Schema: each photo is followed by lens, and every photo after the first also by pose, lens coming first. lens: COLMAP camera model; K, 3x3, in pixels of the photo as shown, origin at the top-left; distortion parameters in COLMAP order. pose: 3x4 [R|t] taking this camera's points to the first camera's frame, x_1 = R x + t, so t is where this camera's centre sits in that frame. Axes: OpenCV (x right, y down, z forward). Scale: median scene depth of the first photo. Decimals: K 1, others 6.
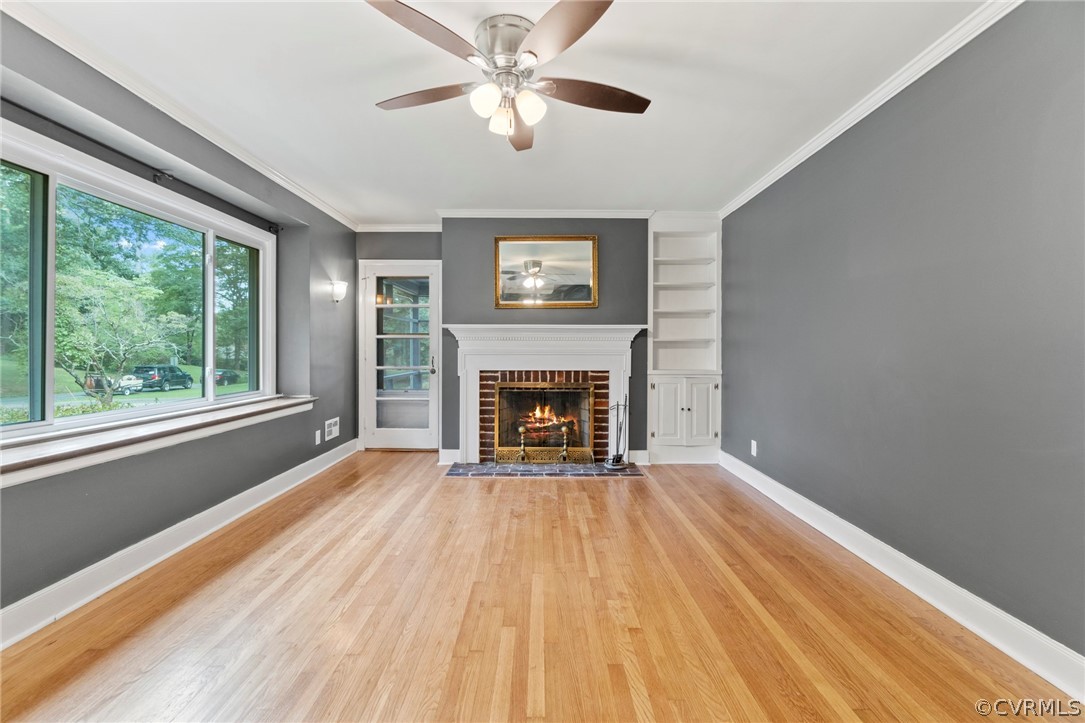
lens RADIAL K [[471.3, 0, 540.2], [0, 471.3, 356.3], [0, 0, 1]] dist [-0.001713, 0.000137]
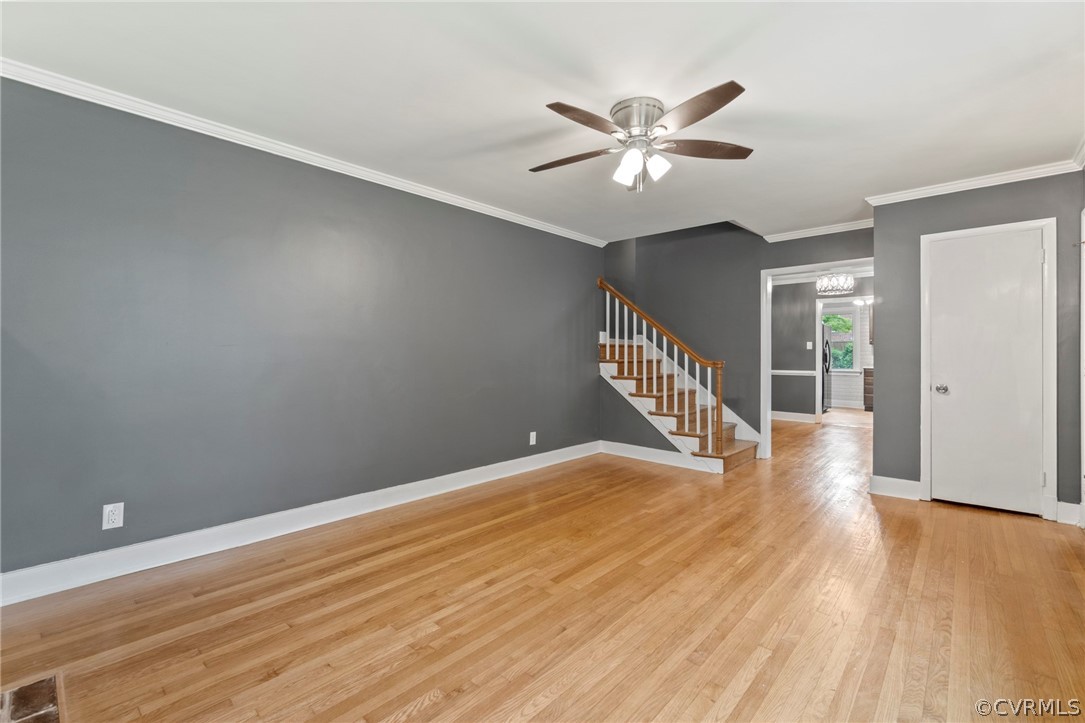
lens RADIAL K [[471.3, 0, 540.2], [0, 471.3, 356.3], [0, 0, 1]] dist [-0.001713, 0.000137]
pose [[-0.743010, -0.006174, 0.669251, -0.492414], [0.003774, 0.999903, 0.013415, -0.026977], [-0.669269, 0.012493, -0.742915, 1.433771]]
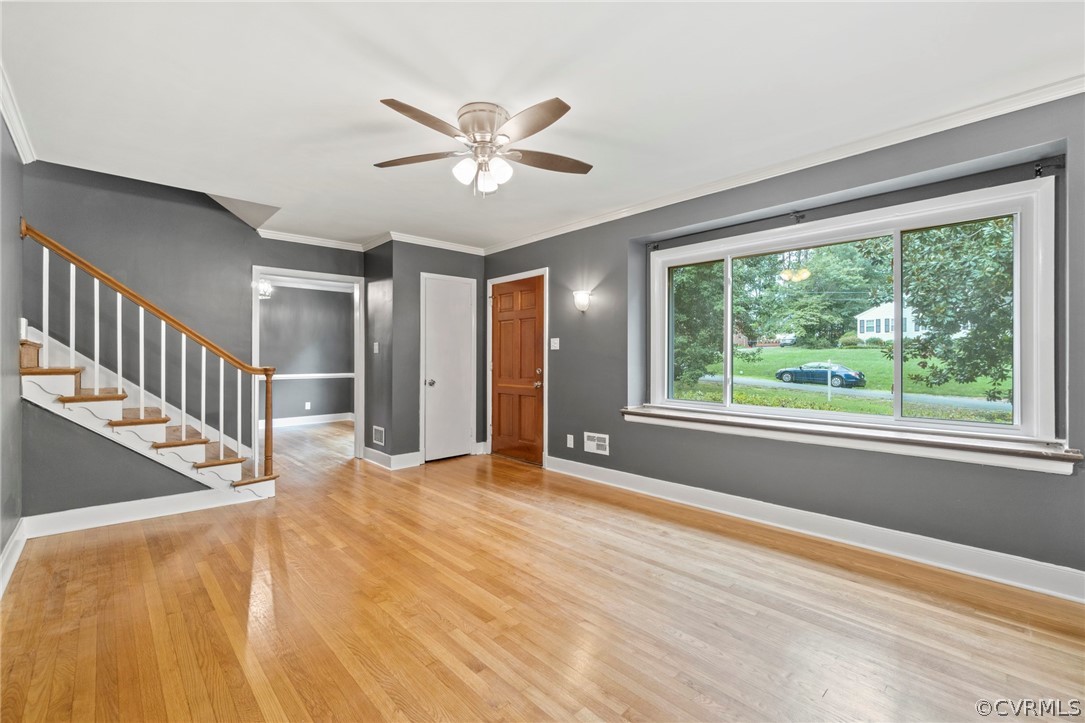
lens RADIAL K [[471.3, 0, 540.2], [0, 471.3, 356.3], [0, 0, 1]] dist [-0.001713, 0.000137]
pose [[-0.734956, -0.002954, -0.678109, 0.464121], [-0.007200, 0.999968, 0.003447, -0.028165], [0.678077, 0.007416, -0.734954, 1.388168]]
